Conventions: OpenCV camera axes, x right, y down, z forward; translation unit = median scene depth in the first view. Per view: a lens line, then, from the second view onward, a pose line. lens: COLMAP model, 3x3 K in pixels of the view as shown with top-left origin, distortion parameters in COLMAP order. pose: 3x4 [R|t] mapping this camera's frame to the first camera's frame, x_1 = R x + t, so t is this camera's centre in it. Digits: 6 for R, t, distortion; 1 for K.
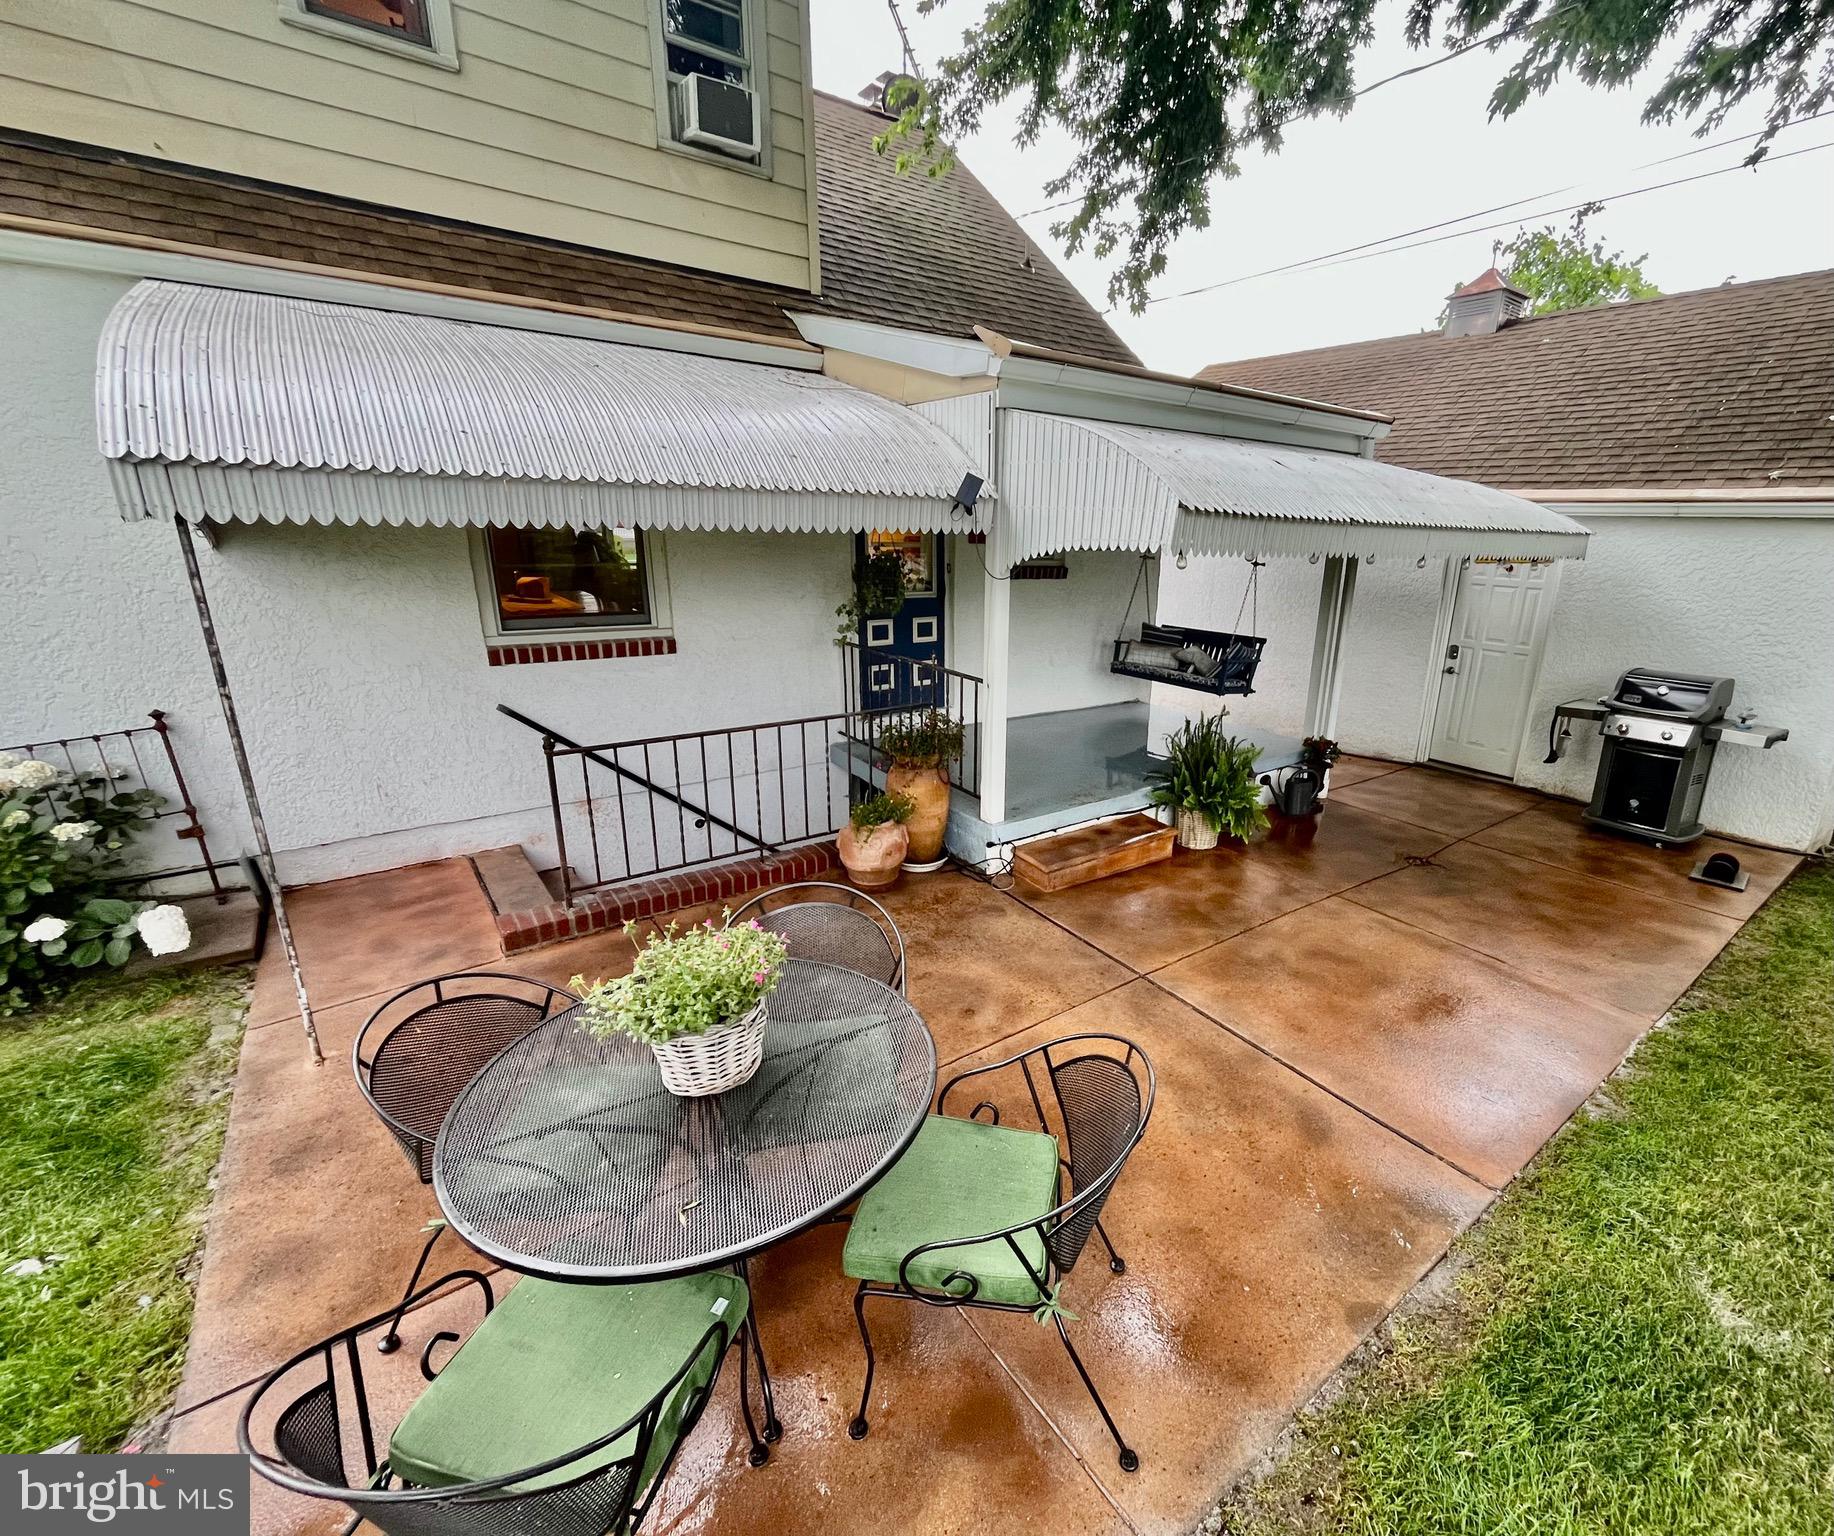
lens RADIAL K [[829.6, 0, 1015.5], [0, 829.6, 770.0], [0, 0, 1]] dist [-0.003509, 0.000119]
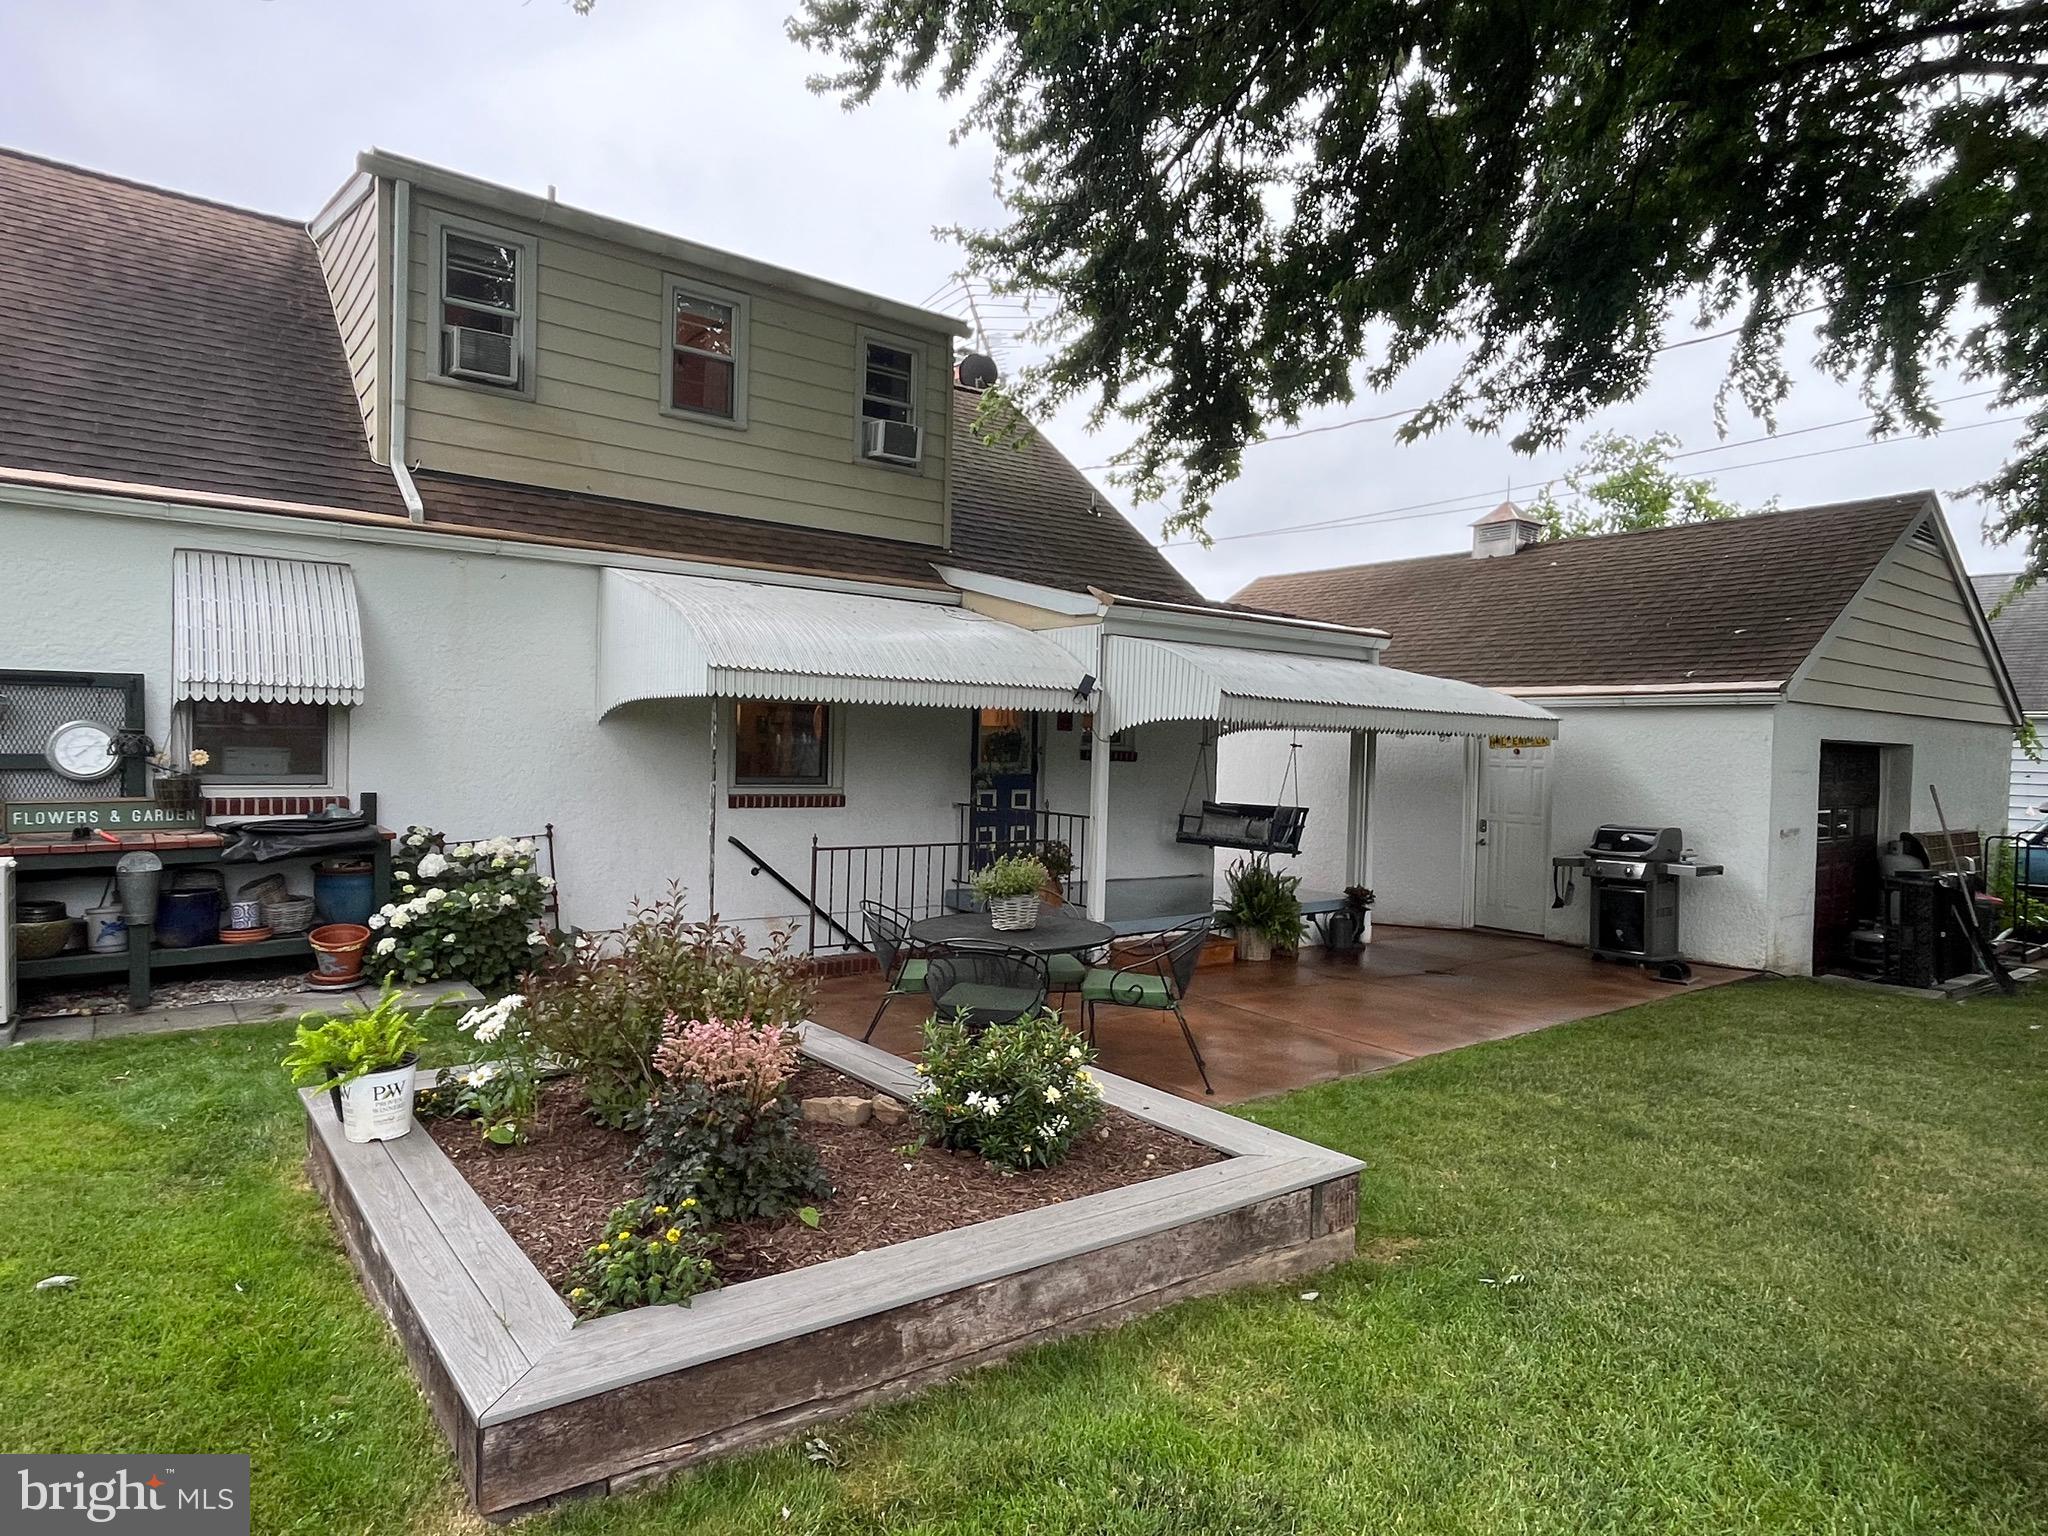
lens RADIAL K [[1155.1, 0, 1024.0], [0, 1155.1, 768.0], [0, 0, 1]] dist [0.002335, 0.000126]
pose [[0.999987, -0.002774, -0.004393, -0.104828], [0.001509, 0.964157, -0.265327, 0.245382], [0.004971, 0.265317, 0.964149, -0.663188]]
